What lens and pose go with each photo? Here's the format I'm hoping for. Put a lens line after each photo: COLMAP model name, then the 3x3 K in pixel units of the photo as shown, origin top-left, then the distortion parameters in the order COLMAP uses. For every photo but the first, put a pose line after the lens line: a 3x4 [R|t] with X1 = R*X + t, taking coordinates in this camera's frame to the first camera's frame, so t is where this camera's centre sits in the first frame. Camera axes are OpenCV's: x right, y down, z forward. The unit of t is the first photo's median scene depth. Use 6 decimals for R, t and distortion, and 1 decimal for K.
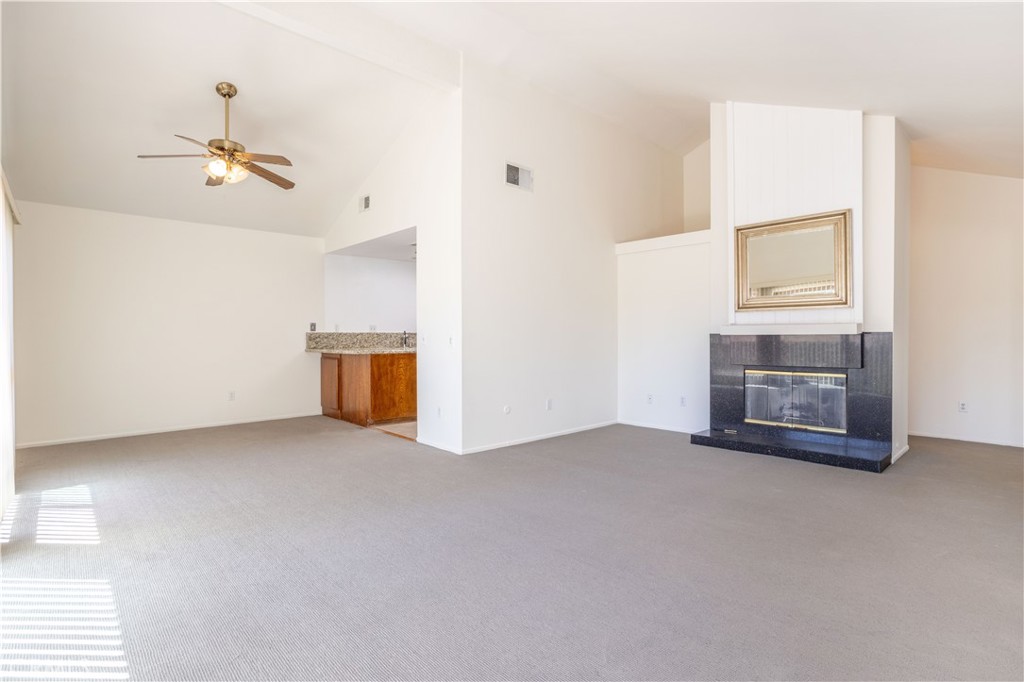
lens RADIAL K [[501.9, 0, 512.7], [0, 501.9, 337.3], [0, 0, 1]] dist [-0.057704, 0.031790]
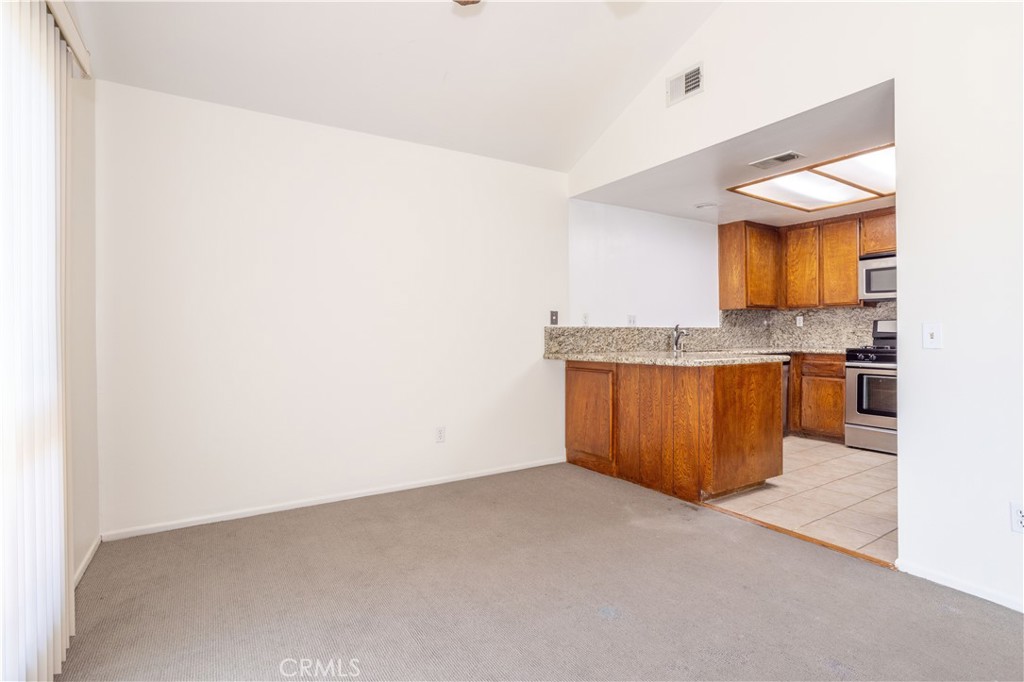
lens RADIAL K [[501.9, 0, 512.7], [0, 501.9, 337.3], [0, 0, 1]] dist [-0.057704, 0.031790]
pose [[0.981570, -0.003159, -0.191076, -0.379600], [0.003111, 0.999995, -0.000556, 0.003728], [0.191076, -0.000049, 0.981575, 0.442141]]
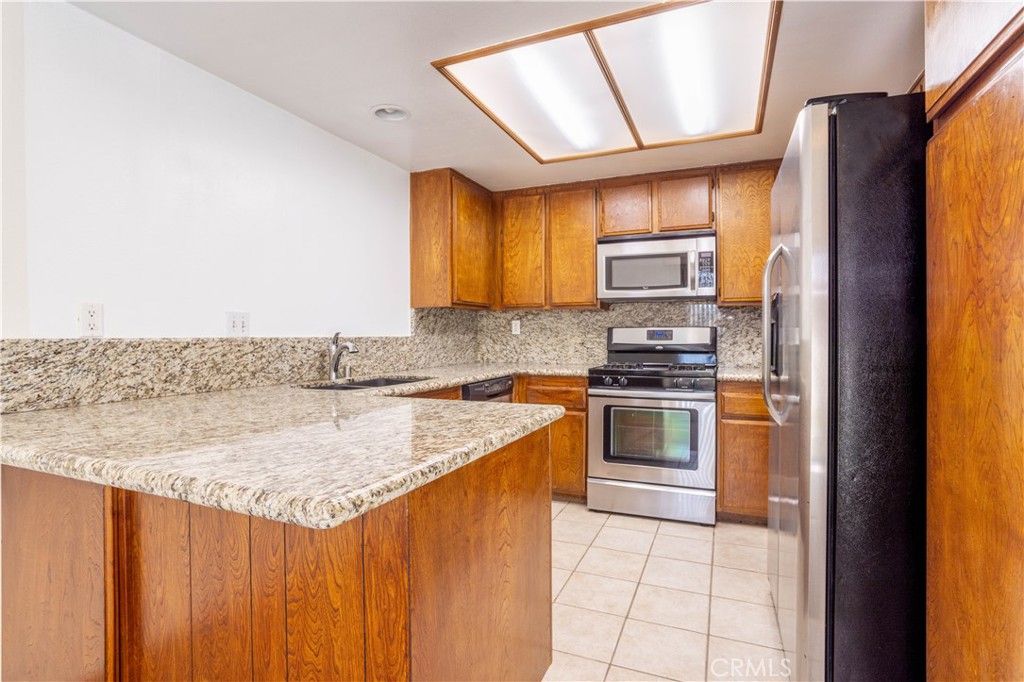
lens RADIAL K [[501.9, 0, 512.7], [0, 501.9, 337.3], [0, 0, 1]] dist [-0.057704, 0.031790]
pose [[0.915686, -0.004456, 0.401869, -0.307912], [0.005300, 0.999985, -0.000990, -0.010497], [-0.401859, 0.003036, 0.915697, 0.824239]]
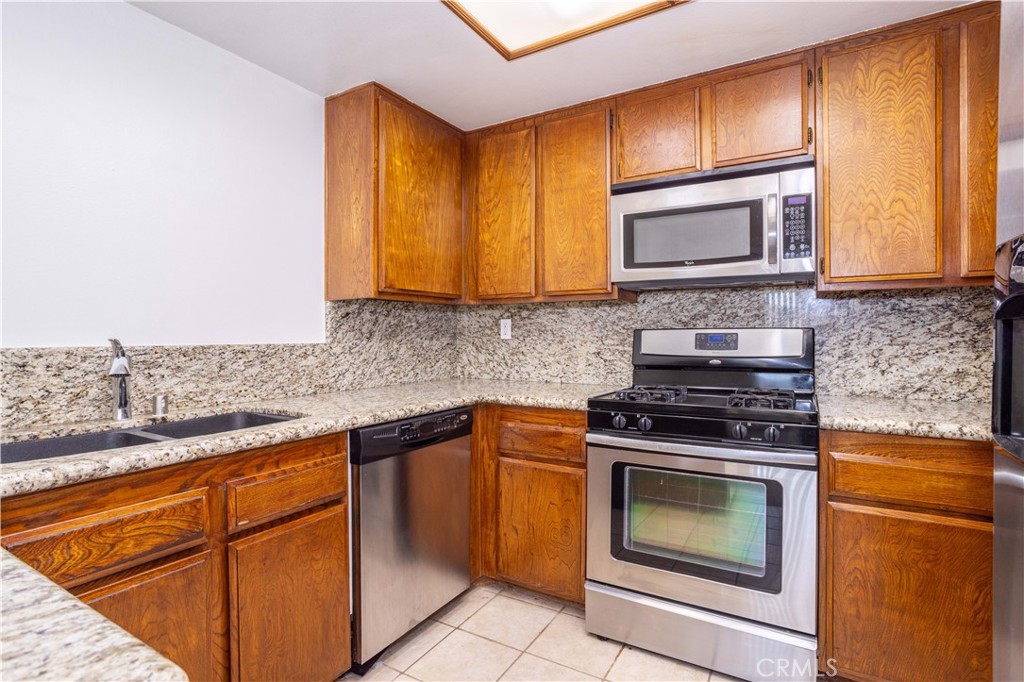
lens RADIAL K [[501.3, 0, 518.9], [0, 501.3, 339.4], [0, 0, 1]] dist [-0.052859, 0.031458]
pose [[0.959078, -0.004421, 0.283108, -0.154787], [0.004689, 0.999989, -0.000272, -0.014740], [-0.283104, 0.001589, 0.959088, 0.985152]]
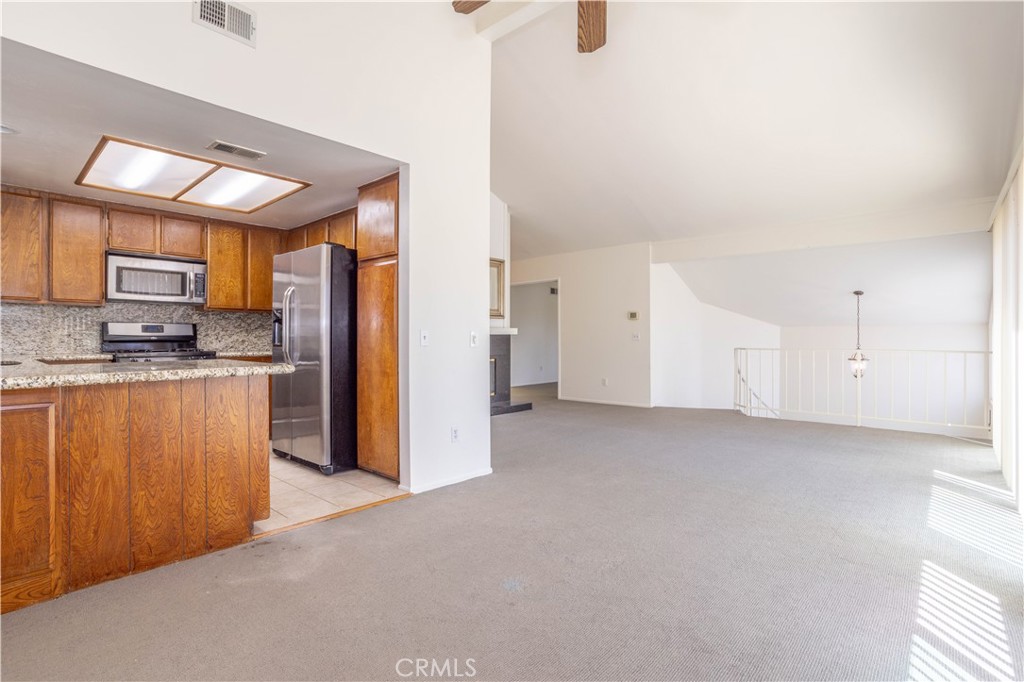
lens RADIAL K [[501.9, 0, 512.7], [0, 501.9, 337.3], [0, 0, 1]] dist [-0.057704, 0.031790]
pose [[-0.087649, 0.001598, 0.996150, -0.730727], [0.004540, 0.999989, -0.001205, 0.003966], [-0.996141, 0.004417, -0.087655, 0.795129]]
